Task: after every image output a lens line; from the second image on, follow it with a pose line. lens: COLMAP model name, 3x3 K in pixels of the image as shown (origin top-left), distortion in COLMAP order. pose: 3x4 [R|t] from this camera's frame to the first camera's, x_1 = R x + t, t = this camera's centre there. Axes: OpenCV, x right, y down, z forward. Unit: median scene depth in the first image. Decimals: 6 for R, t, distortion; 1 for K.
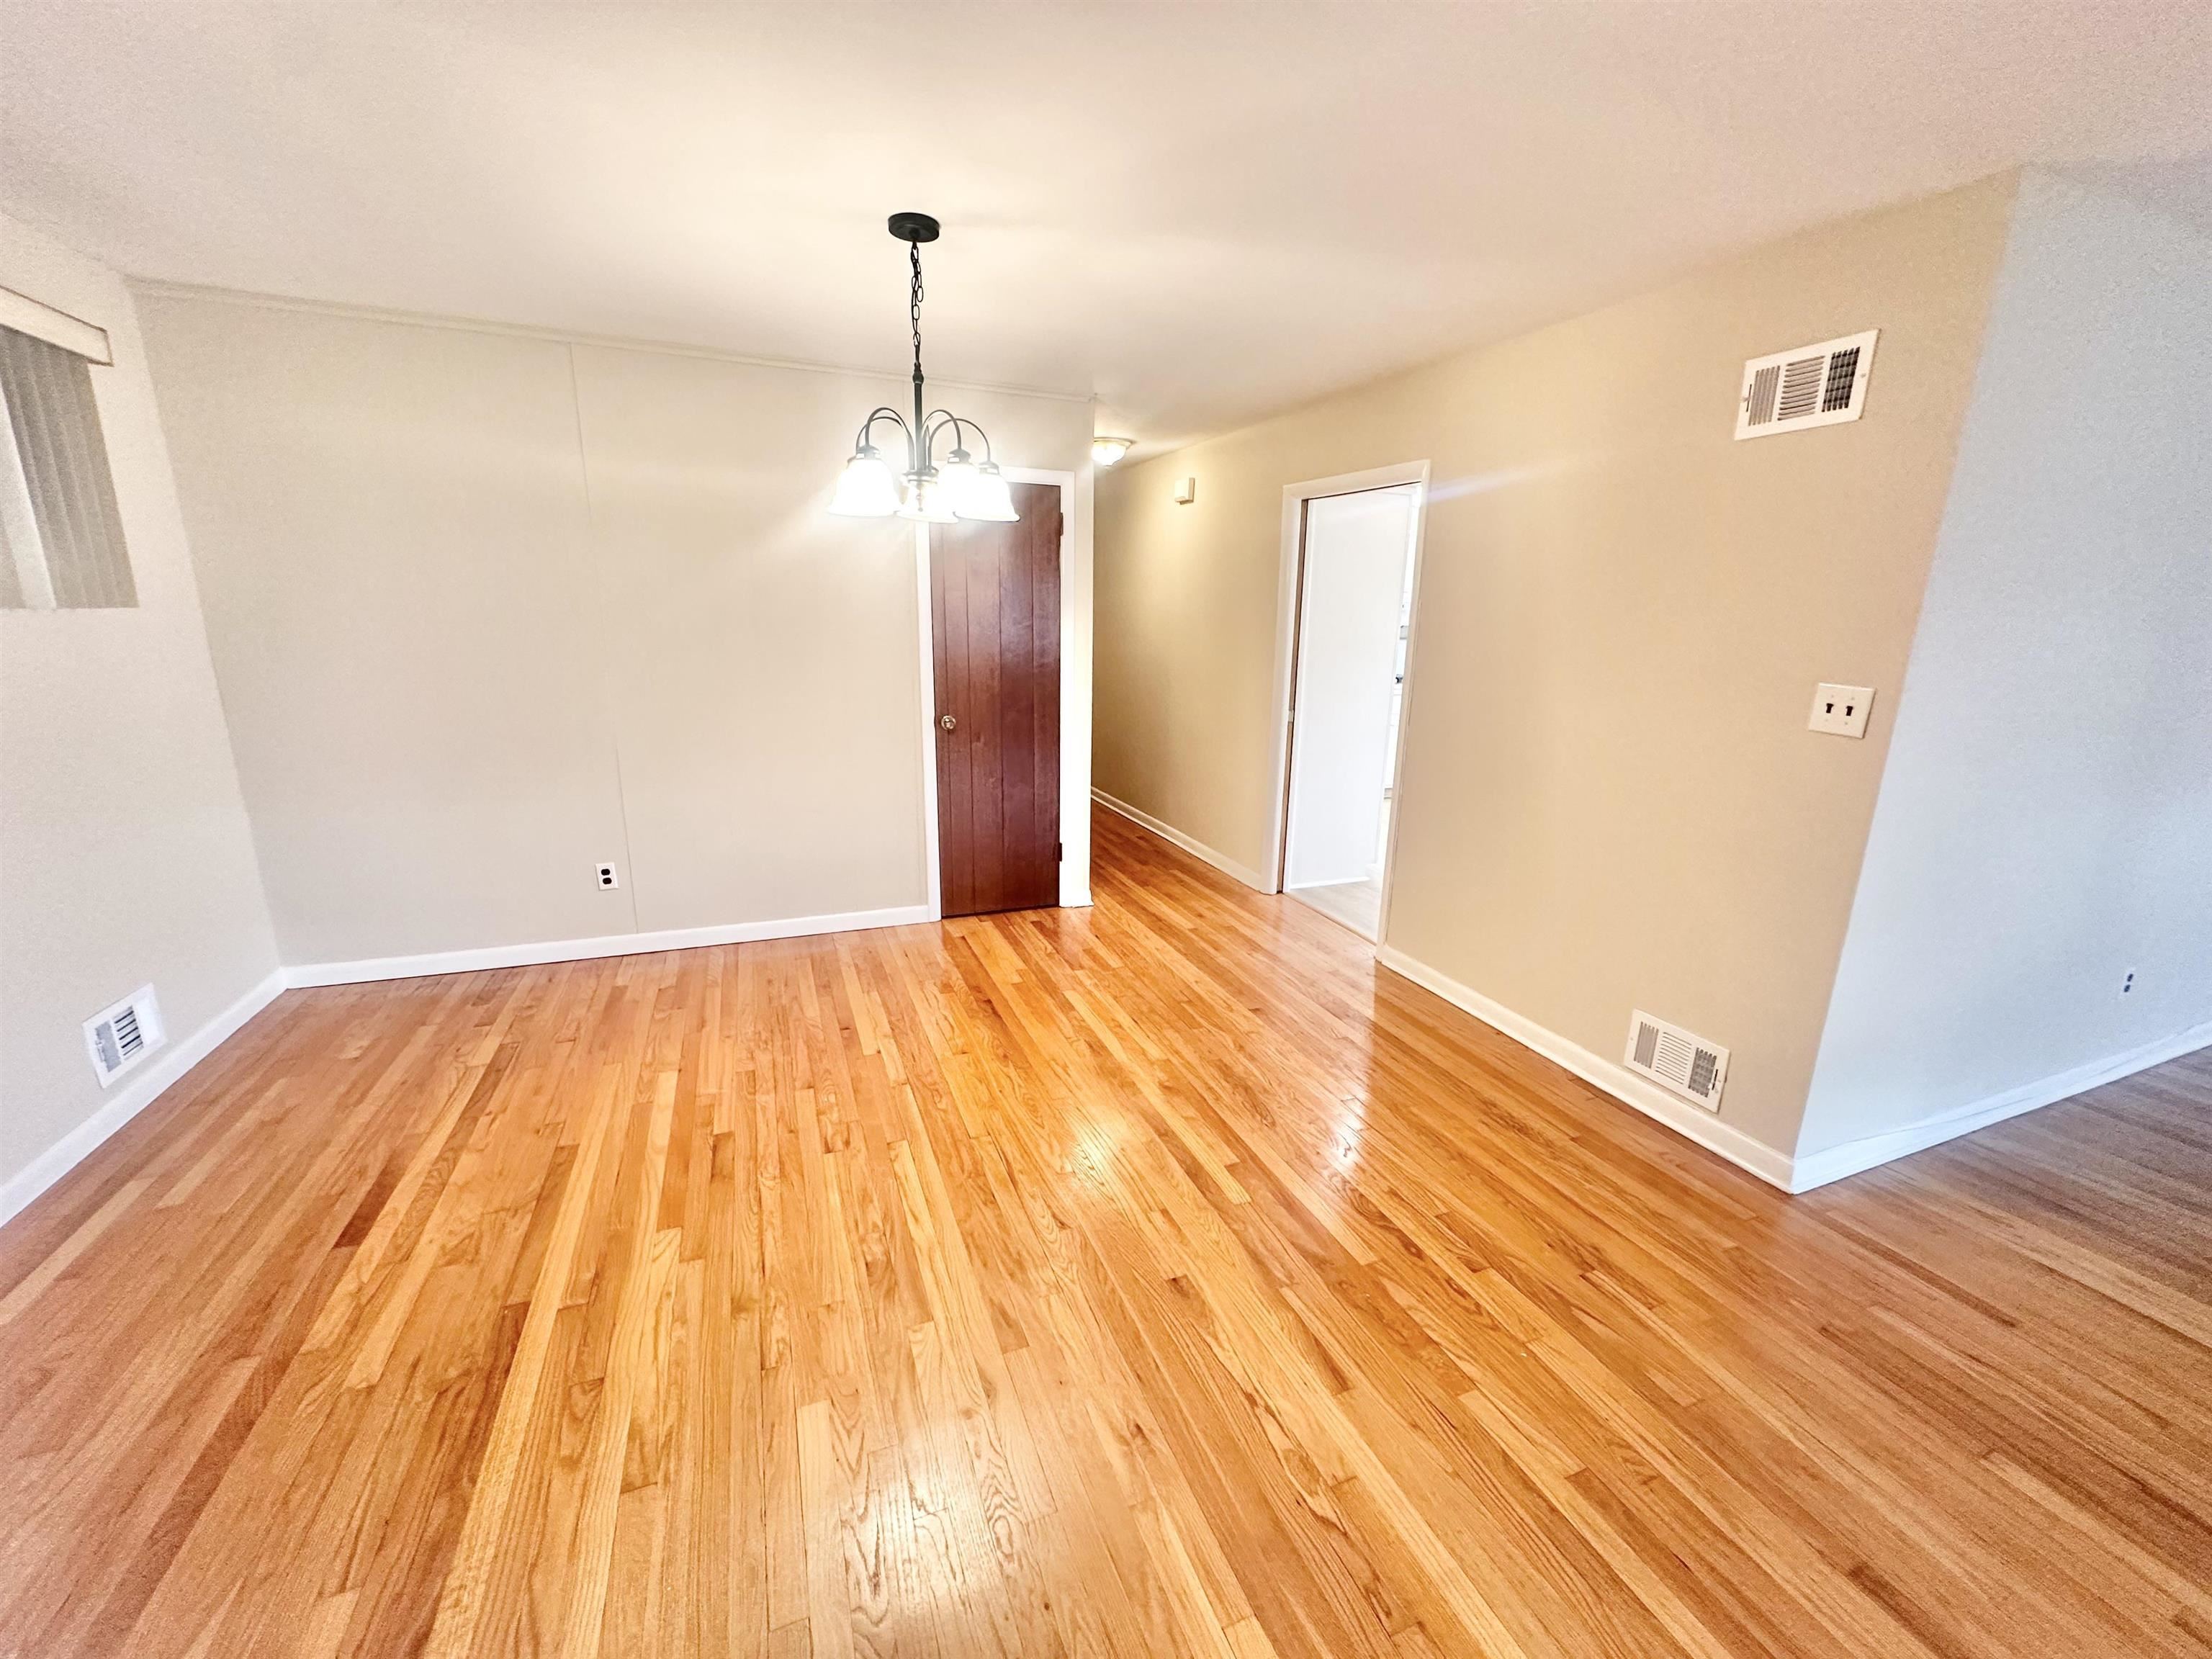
lens RADIAL K [[883.4, 0, 1111.2], [0, 883.4, 823.4], [0, 0, 1]] dist [0.000252, -0.000060]
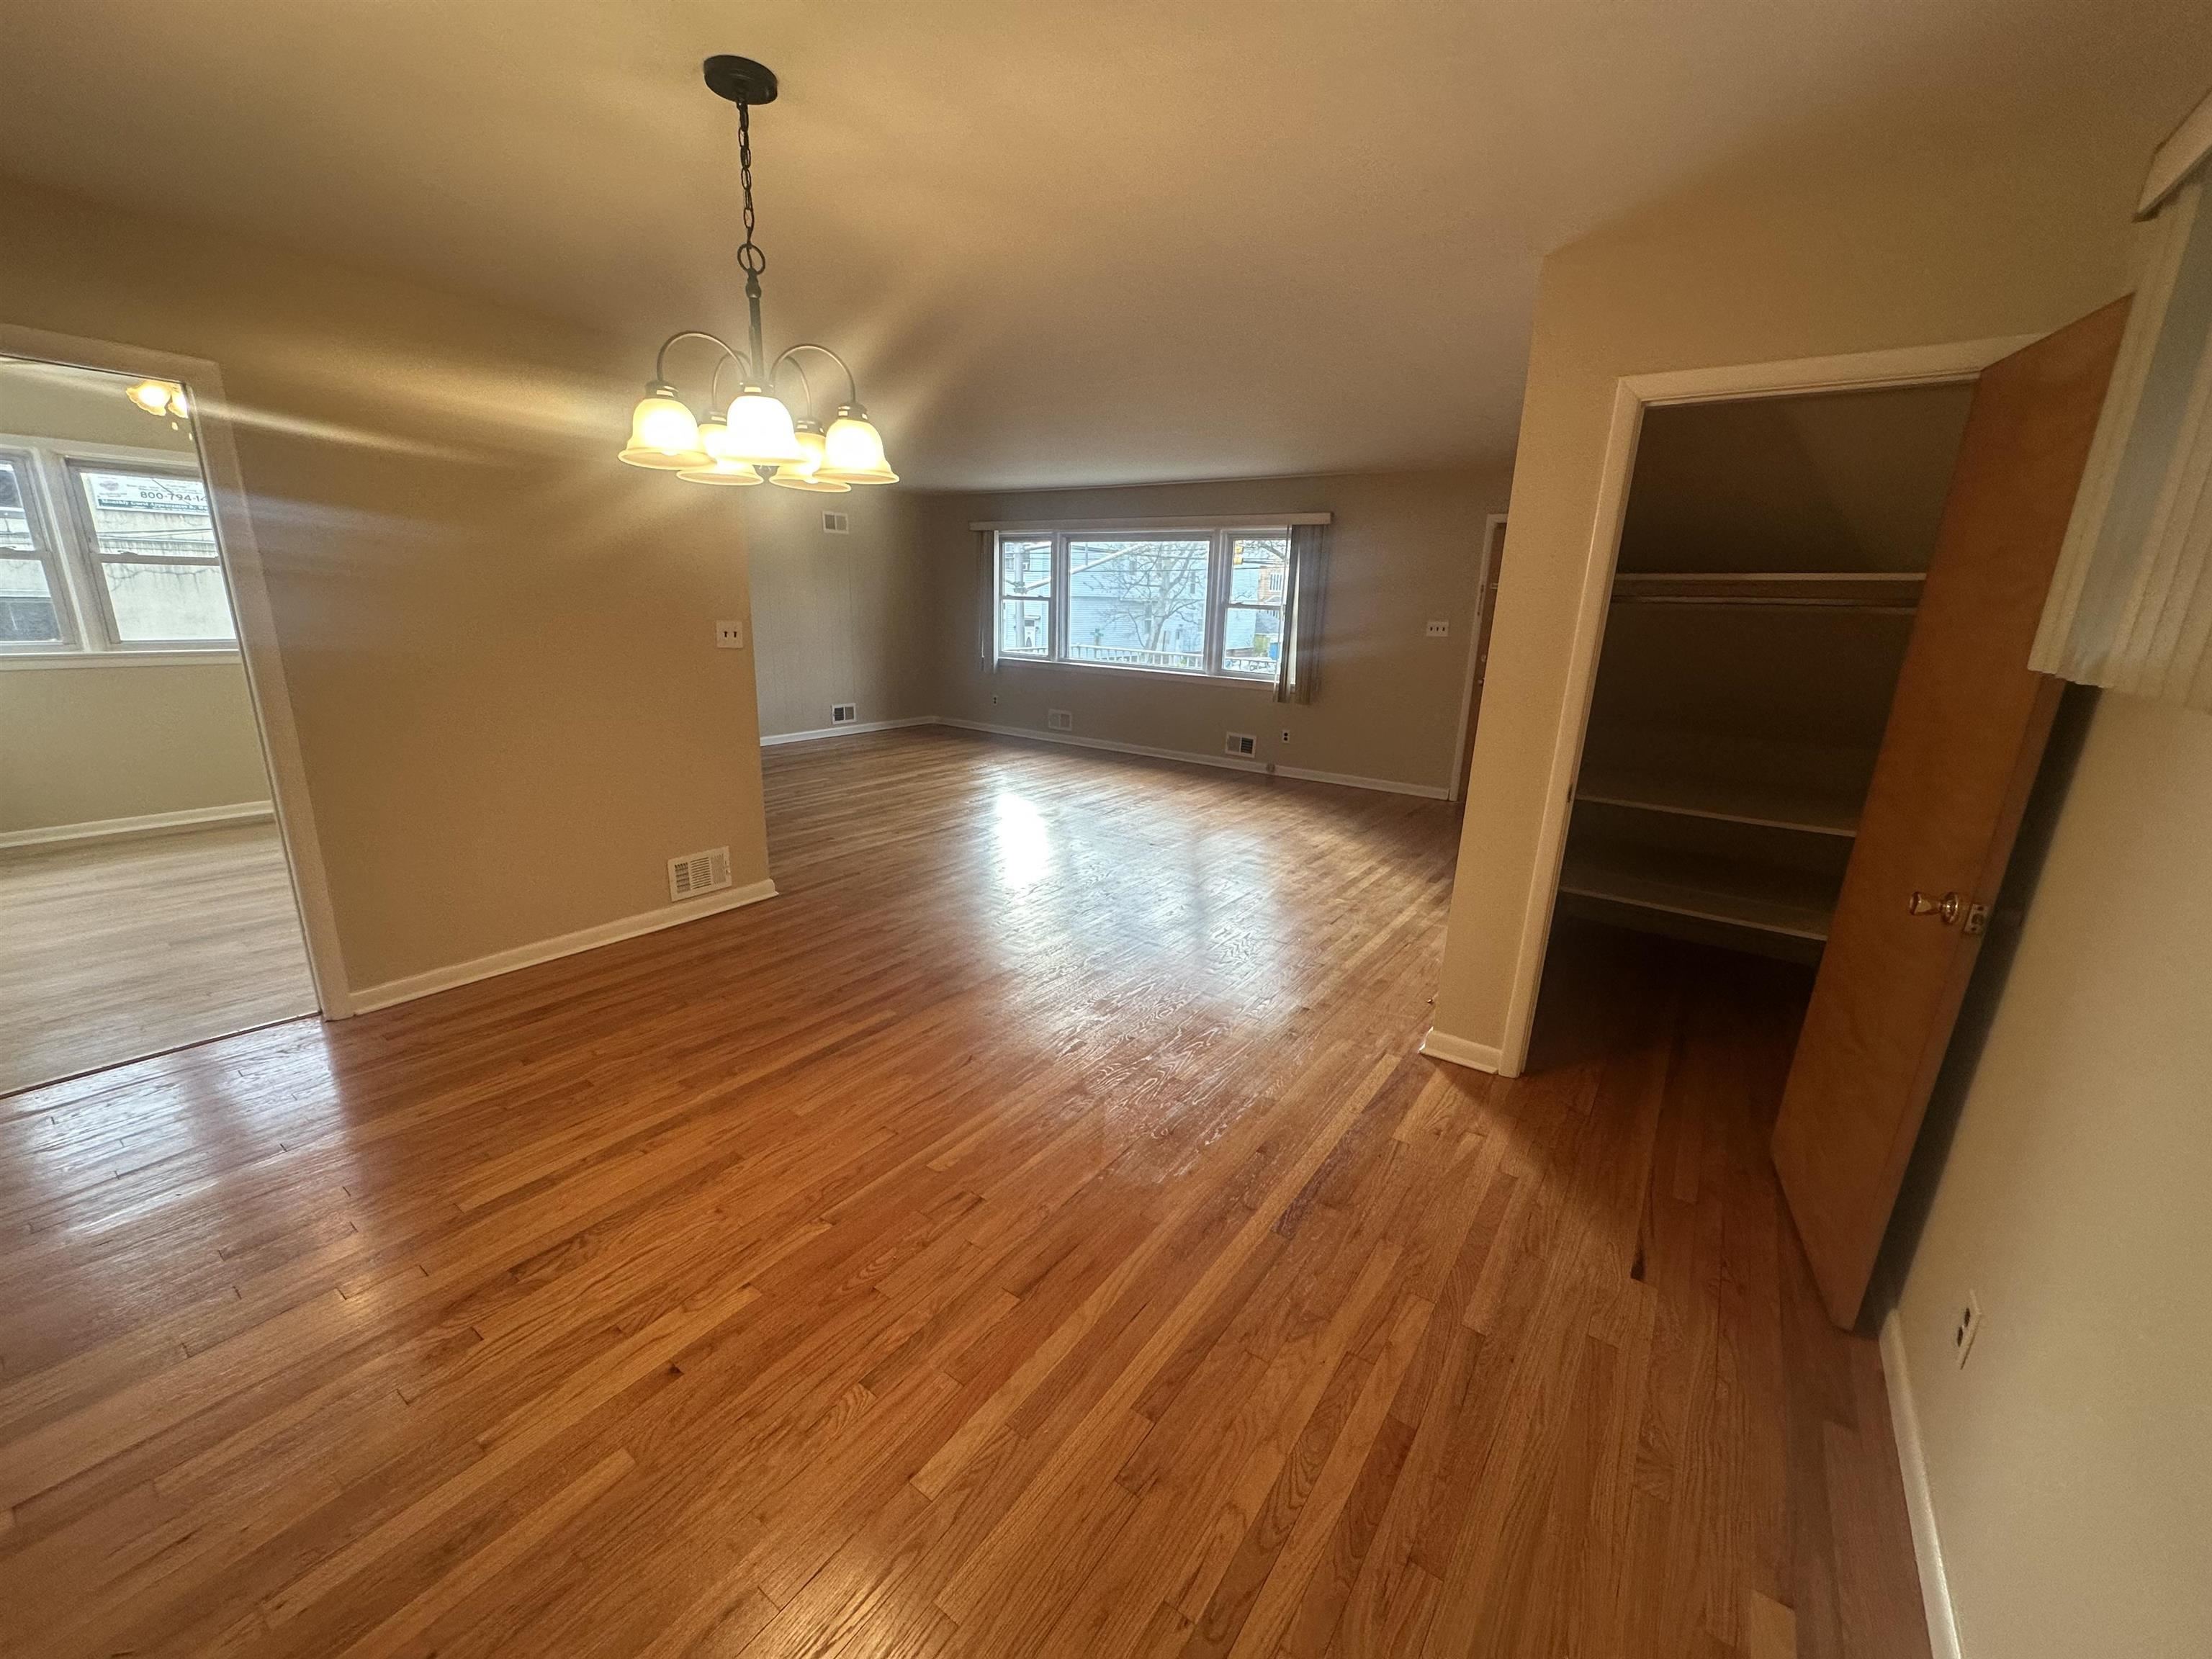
lens RADIAL K [[883.4, 0, 1107.7], [0, 883.4, 834.1], [0, 0, 1]] dist [0.000252, -0.000060]
pose [[-0.548578, -0.252844, 0.796952, -1.049145], [0.152052, 0.907114, 0.392459, -0.318116], [-0.822157, 0.336472, -0.459177, 1.209519]]
